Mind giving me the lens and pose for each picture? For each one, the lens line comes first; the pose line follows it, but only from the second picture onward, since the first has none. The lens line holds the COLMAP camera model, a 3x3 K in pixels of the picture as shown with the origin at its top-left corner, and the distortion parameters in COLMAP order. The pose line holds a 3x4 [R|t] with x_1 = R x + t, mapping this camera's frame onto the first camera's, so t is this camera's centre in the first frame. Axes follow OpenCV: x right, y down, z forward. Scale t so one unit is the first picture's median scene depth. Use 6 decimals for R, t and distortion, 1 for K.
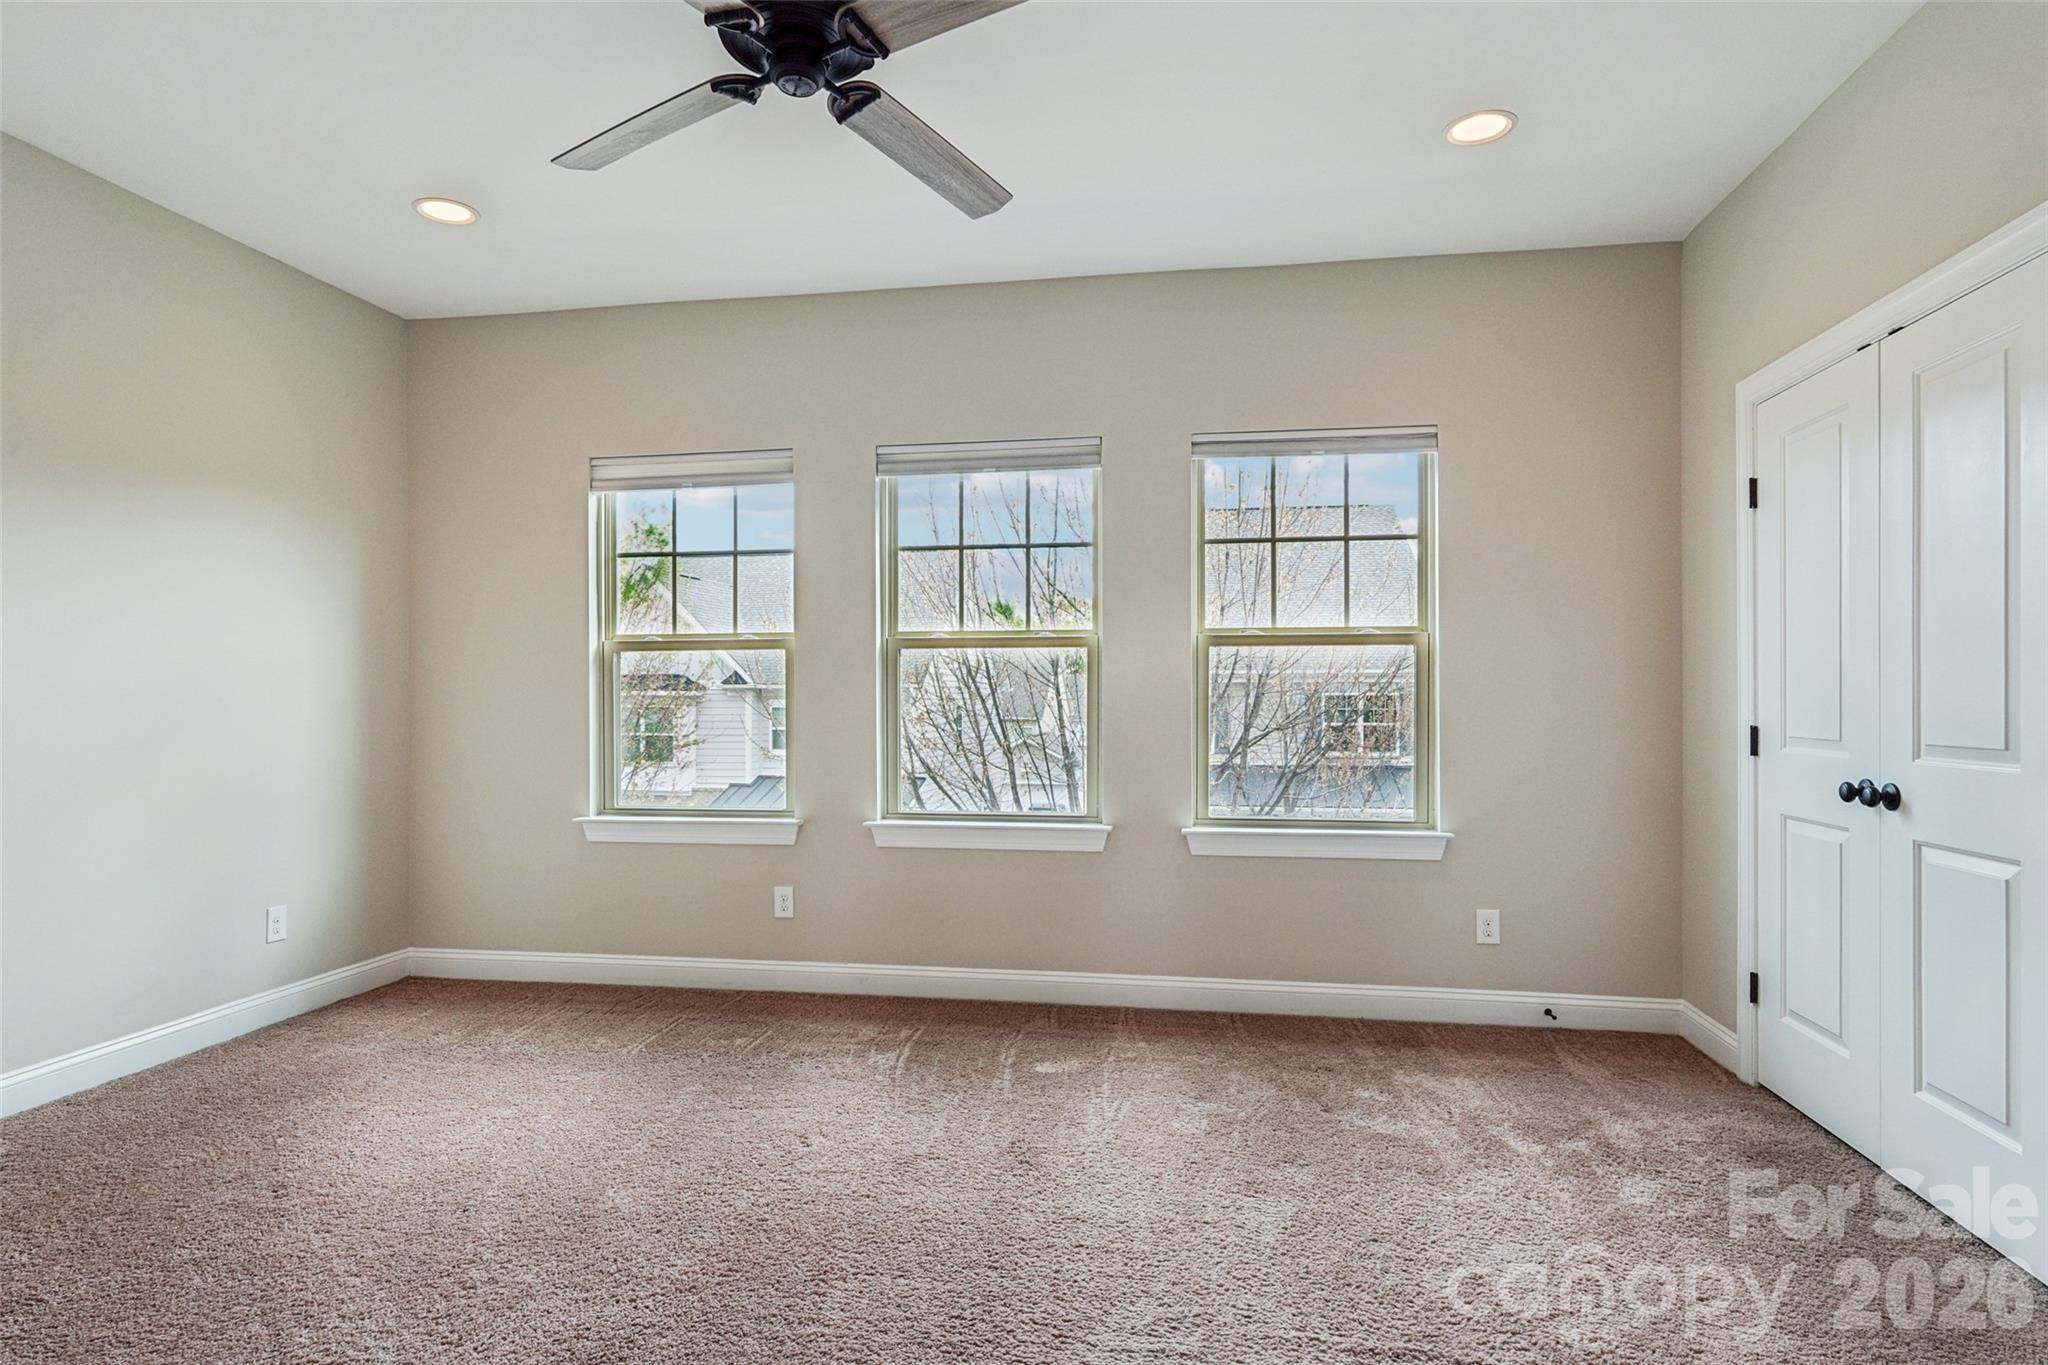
lens RADIAL K [[1076.0, 0, 1035.8], [0, 1076.0, 699.1], [0, 0, 1]] dist [0.001617, 0.002319]
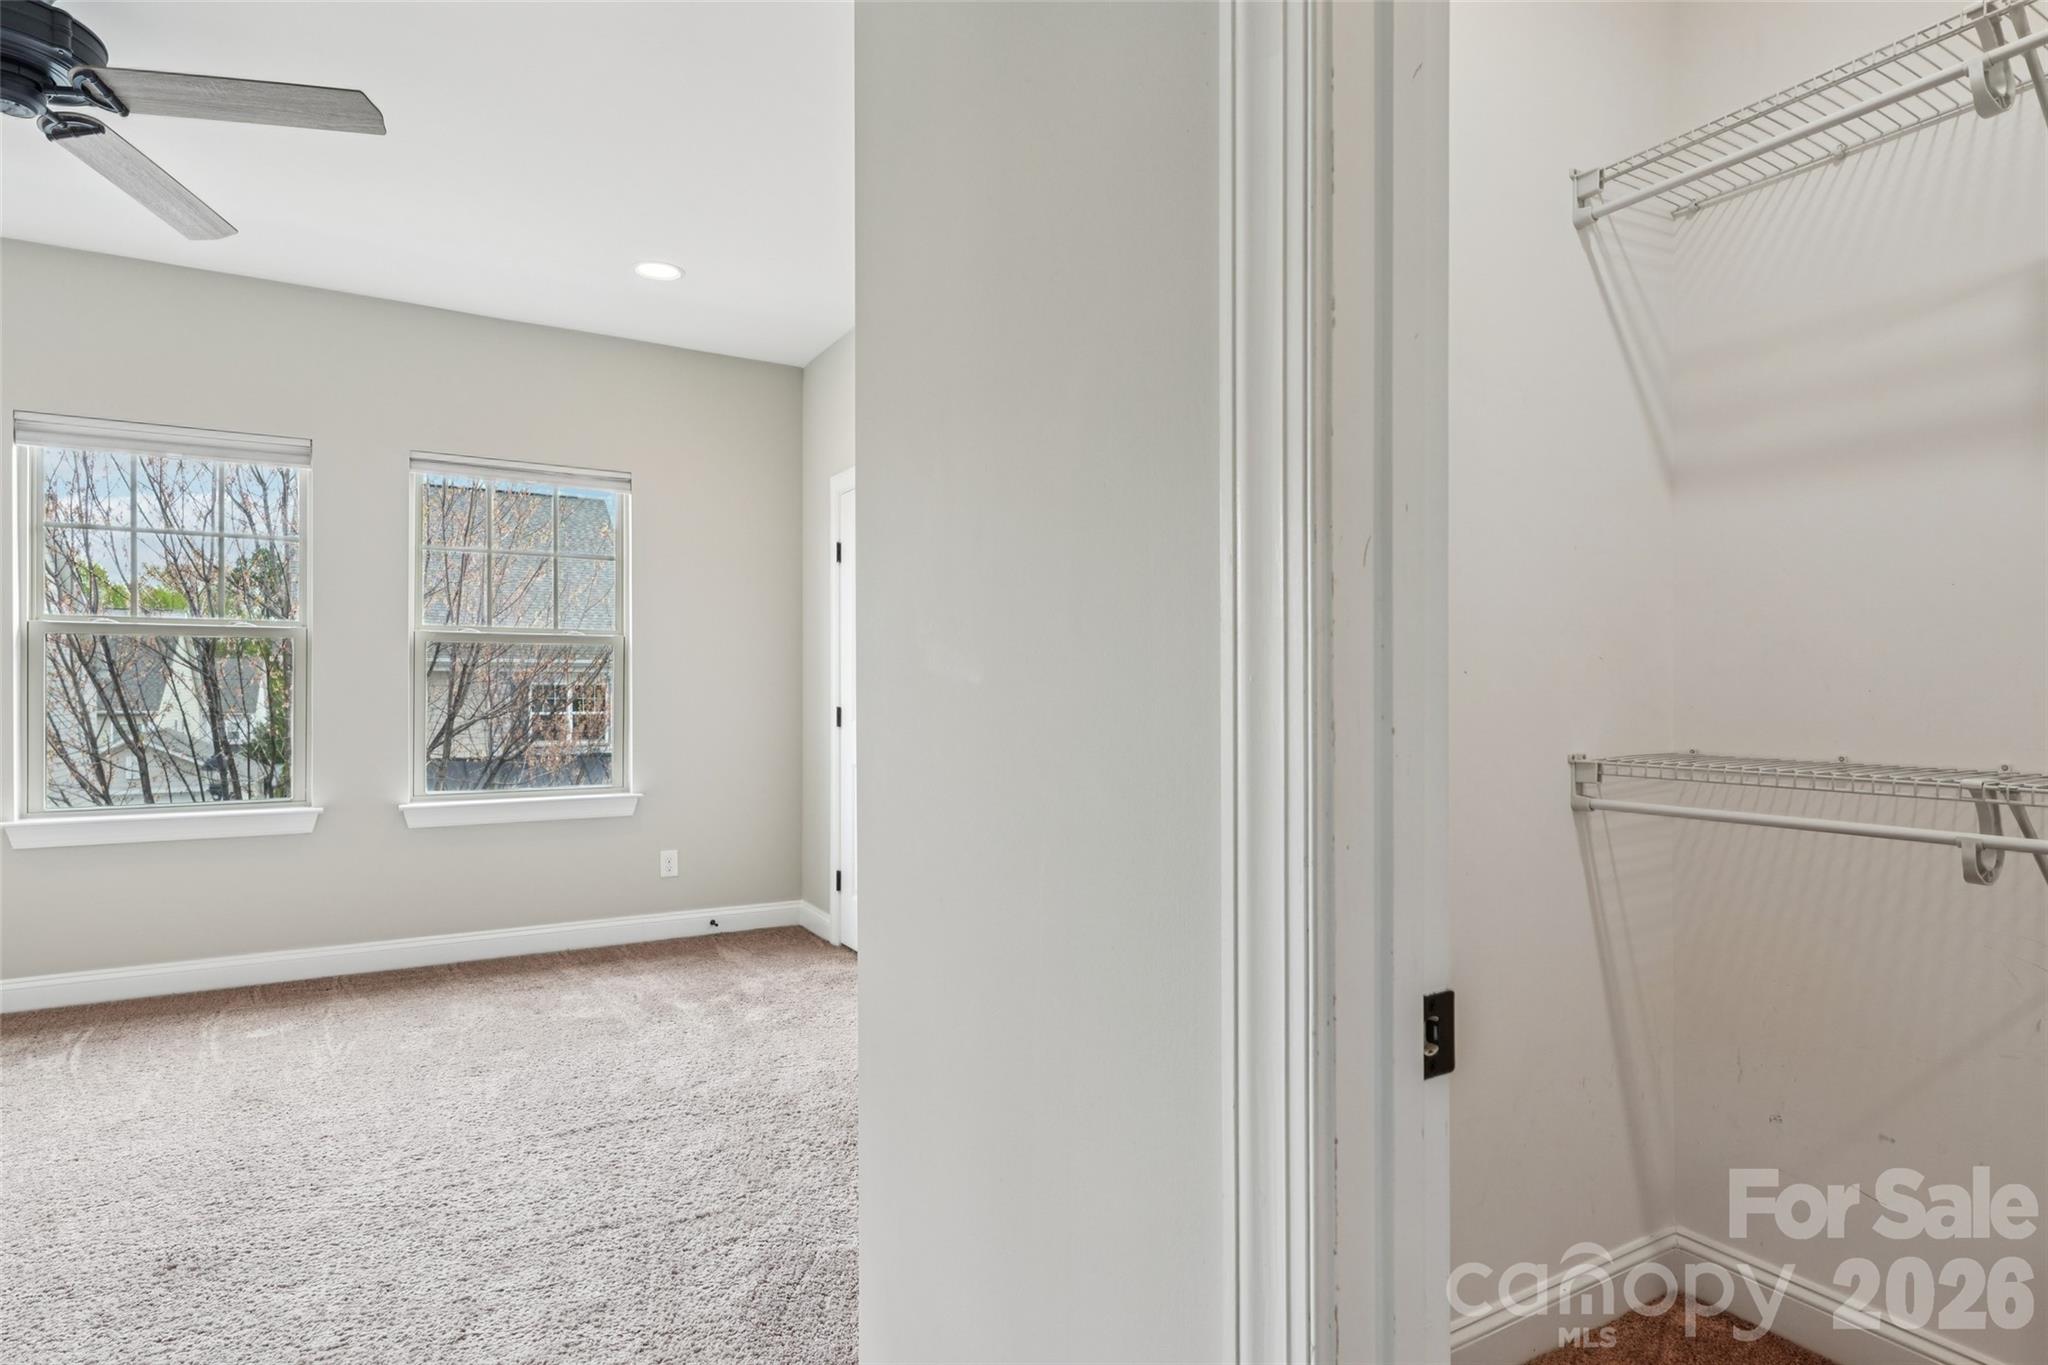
lens RADIAL K [[1076.0, 0, 1026.7], [0, 1076.0, 688.2], [0, 0, 1]] dist [0.001617, 0.002319]
pose [[0.768691, 0.002695, 0.639614, -0.086626], [-0.002357, 0.999996, -0.001381, 0.000007], [-0.639616, -0.000447, 0.768695, -0.298217]]
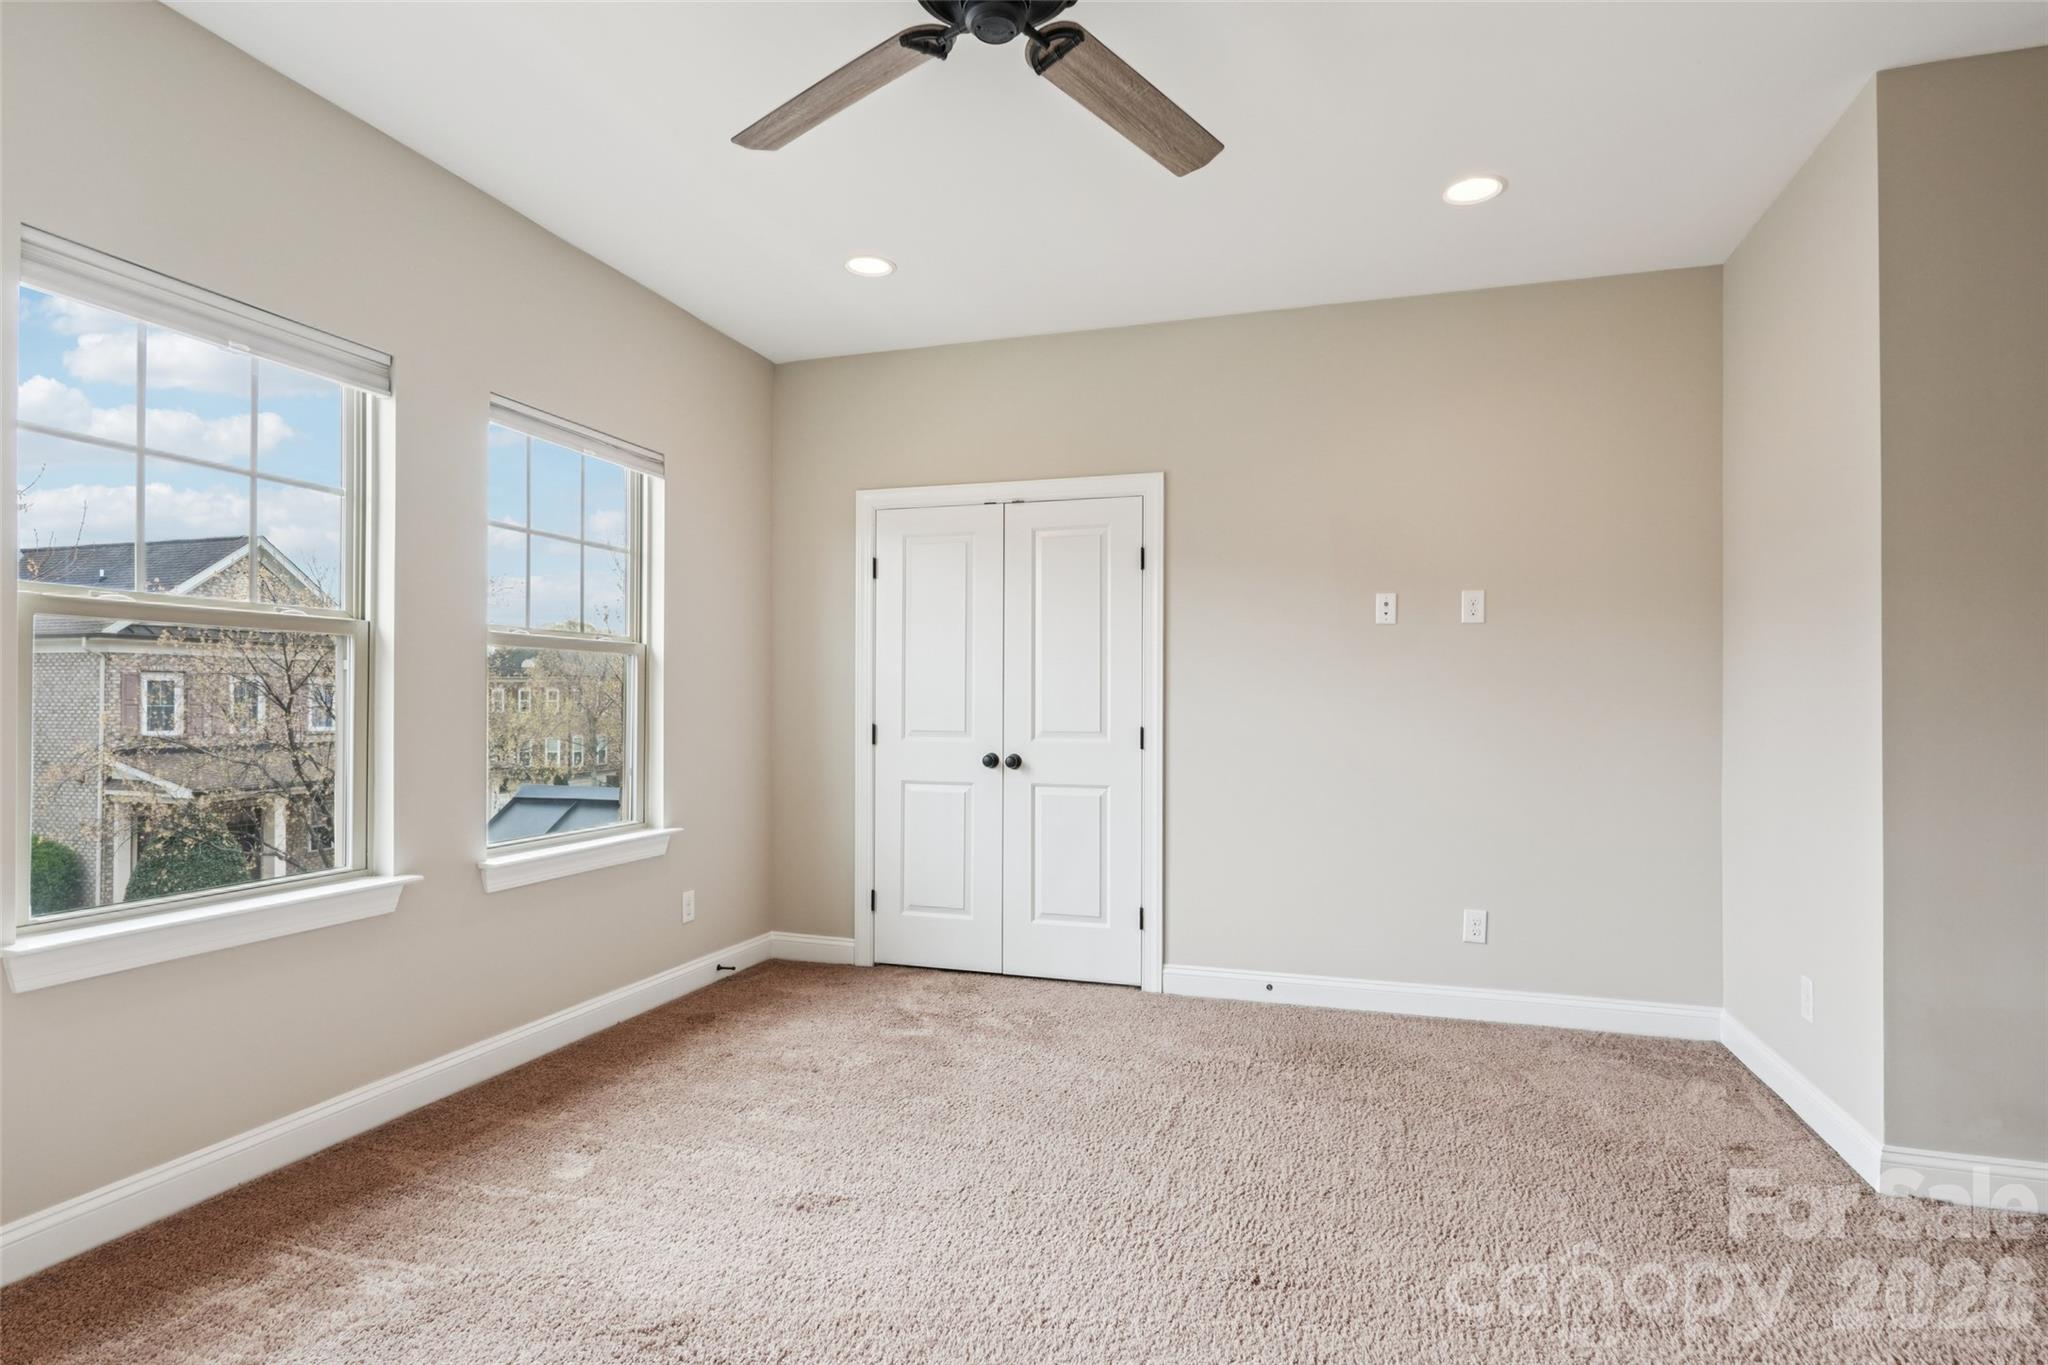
lens RADIAL K [[1076.0, 0, 1011.5], [0, 1076.0, 695.0], [0, 0, 1]] dist [0.001617, 0.002319]
pose [[0.144851, 0.006288, 0.989434, -0.714567], [-0.003800, 0.999976, -0.005799, -0.007135], [-0.989446, -0.002920, 0.144871, 0.546368]]
